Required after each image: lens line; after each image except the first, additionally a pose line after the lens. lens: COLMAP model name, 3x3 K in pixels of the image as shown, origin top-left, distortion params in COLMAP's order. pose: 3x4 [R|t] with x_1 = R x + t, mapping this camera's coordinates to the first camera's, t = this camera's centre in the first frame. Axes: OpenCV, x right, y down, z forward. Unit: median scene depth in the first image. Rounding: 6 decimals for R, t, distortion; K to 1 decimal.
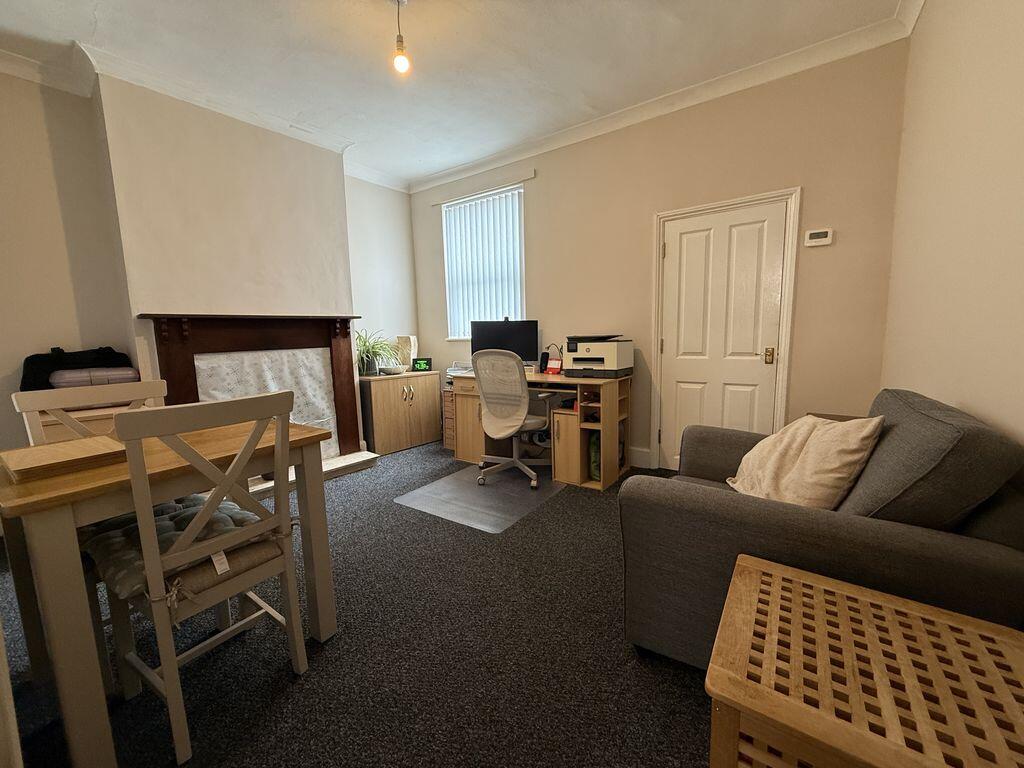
lens RADIAL K [[406.8, 0, 510.1], [0, 406.8, 385.7], [0, 0, 1]] dist [0.000000, 0.000152]
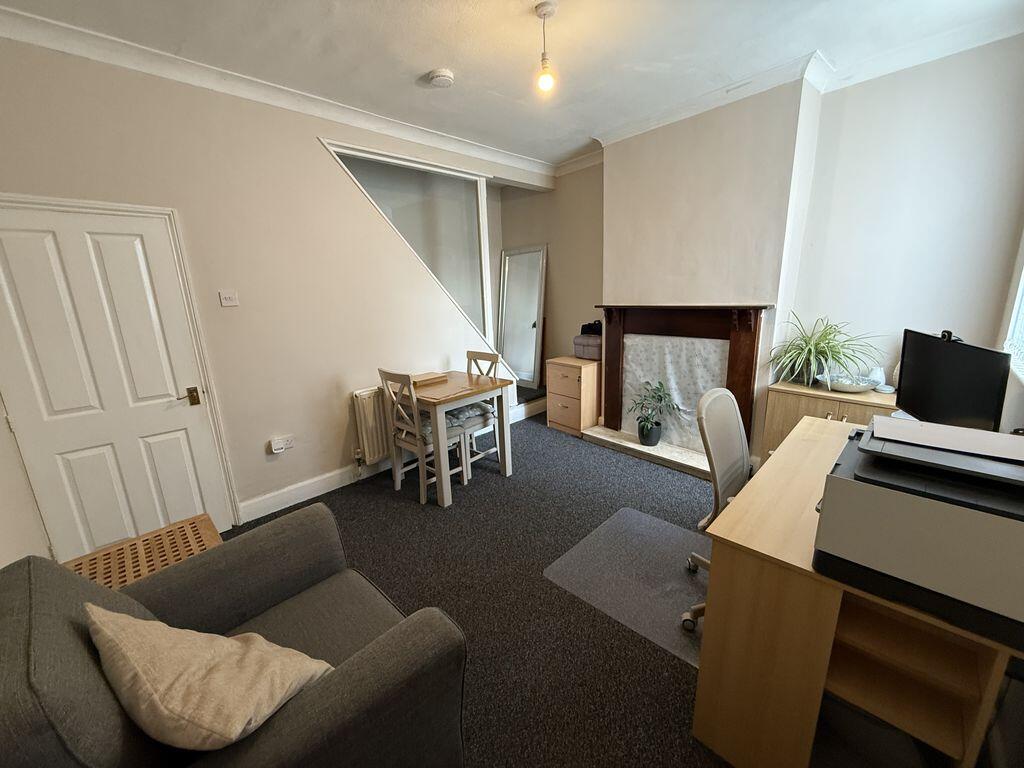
lens RADIAL K [[406.8, 0, 510.1], [0, 406.8, 385.7], [0, 0, 1]] dist [0.000000, 0.000152]
pose [[-0.222005, 0.257664, -0.940384, 0.558196], [-0.081627, 0.956155, 0.281256, -0.224444], [0.971623, 0.139201, -0.191239, 0.766572]]
